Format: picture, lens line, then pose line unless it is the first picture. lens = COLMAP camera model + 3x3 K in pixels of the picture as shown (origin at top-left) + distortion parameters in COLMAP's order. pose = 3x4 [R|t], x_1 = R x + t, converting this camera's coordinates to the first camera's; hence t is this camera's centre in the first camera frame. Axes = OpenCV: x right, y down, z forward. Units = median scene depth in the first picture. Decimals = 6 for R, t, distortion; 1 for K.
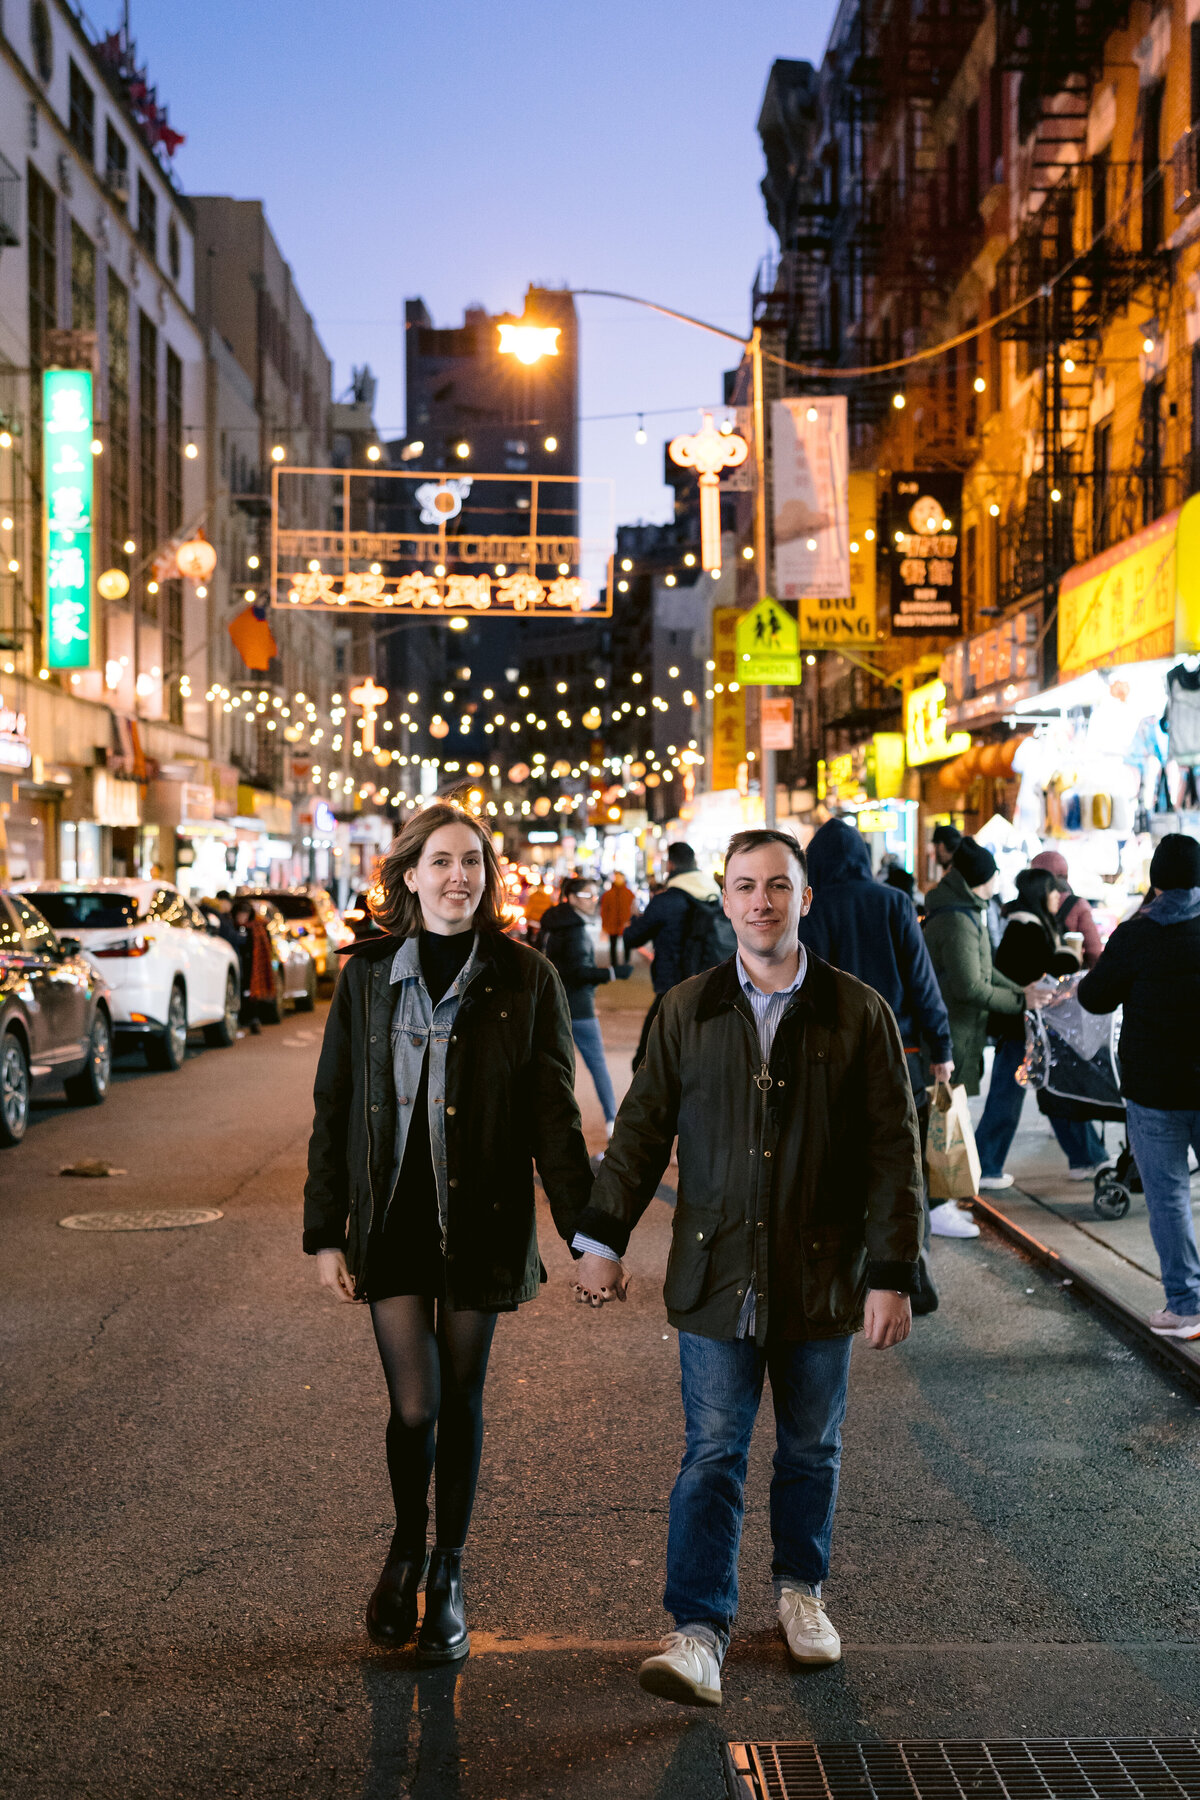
lens RADIAL K [[2125.7, 0, 647.4], [0, 2125.7, 900.1], [0, 0, 1]] dist [-0.014652, 0.014105]
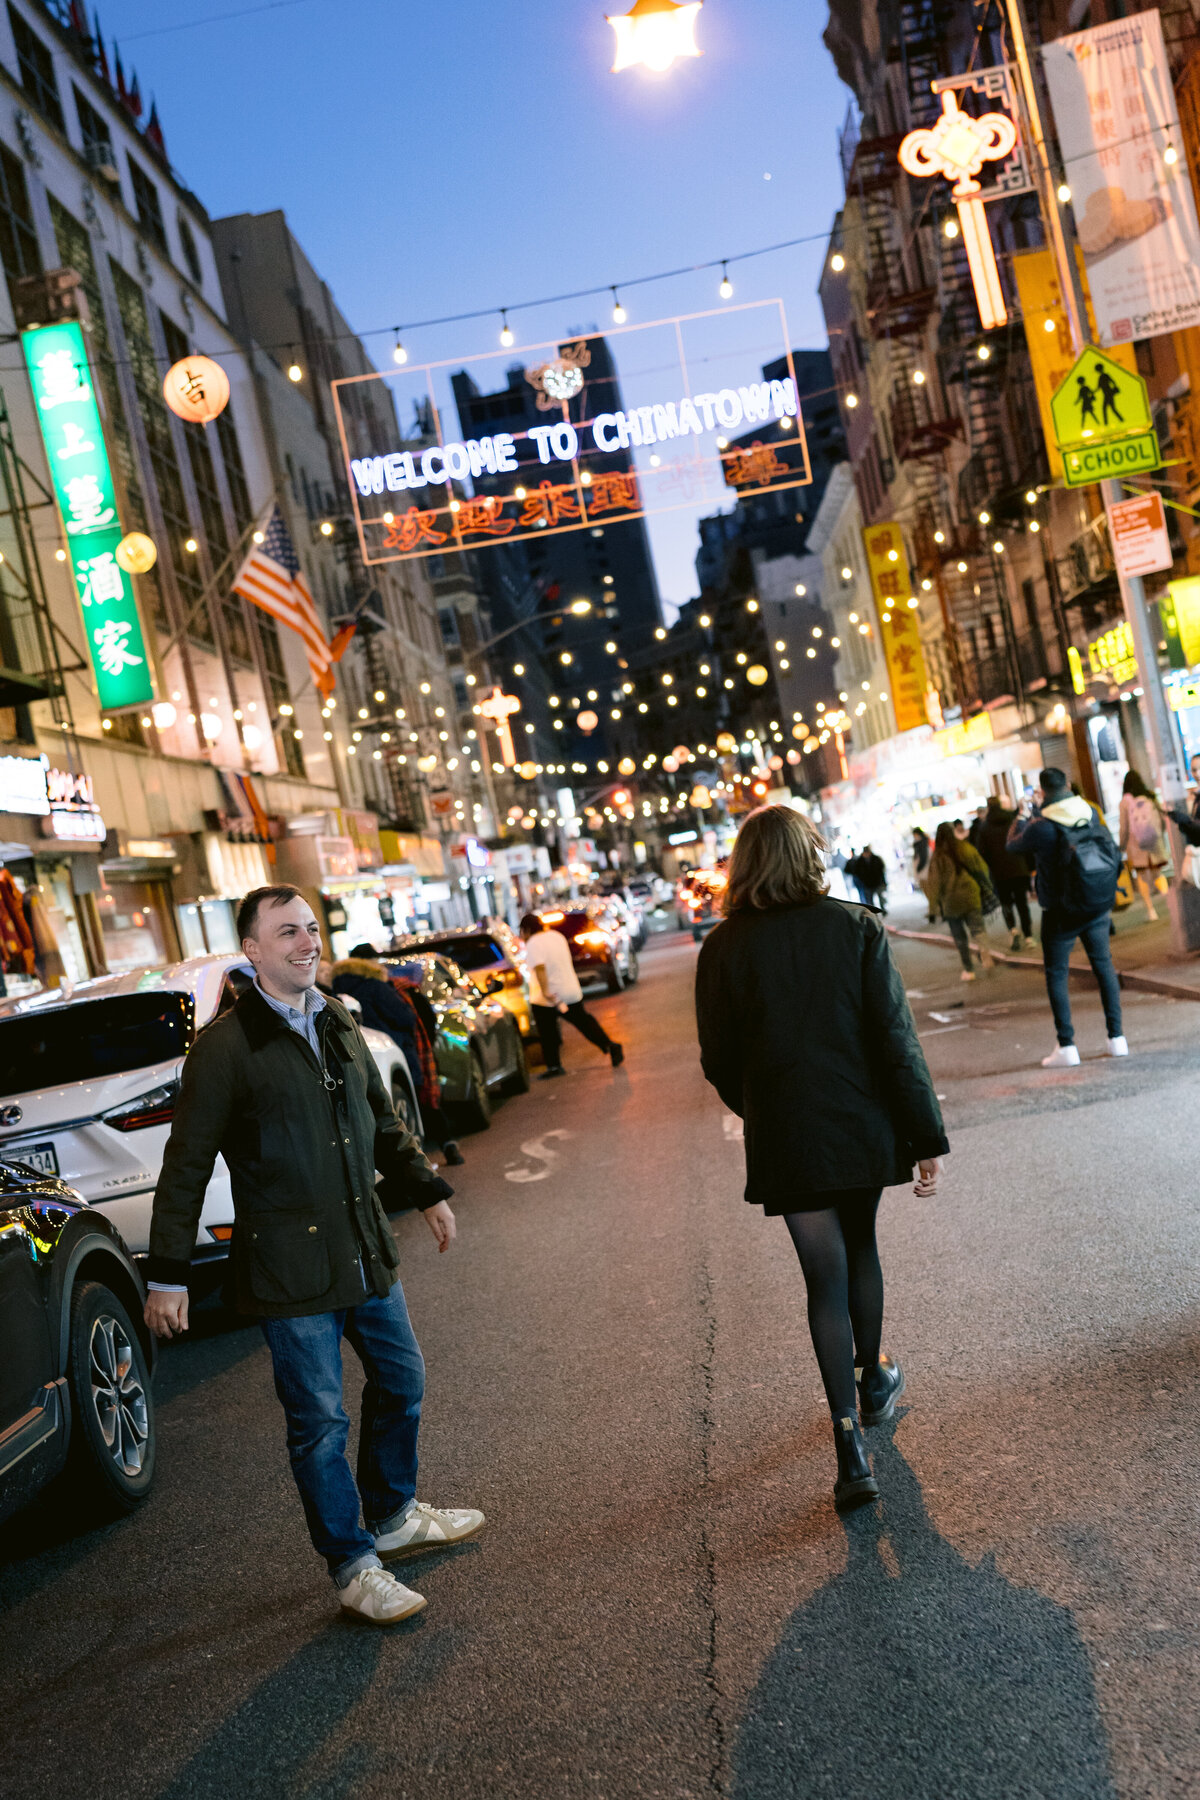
lens RADIAL K [[1783.3, 0, 597.4], [0, 1783.3, 955.2], [0, 0, 1]] dist [-0.008804, 0.001824]
pose [[0.977730, -0.190347, -0.088389, -0.047666], [0.192901, 0.980988, 0.021237, -0.000274], [0.082666, -0.037814, 0.995860, 0.266993]]
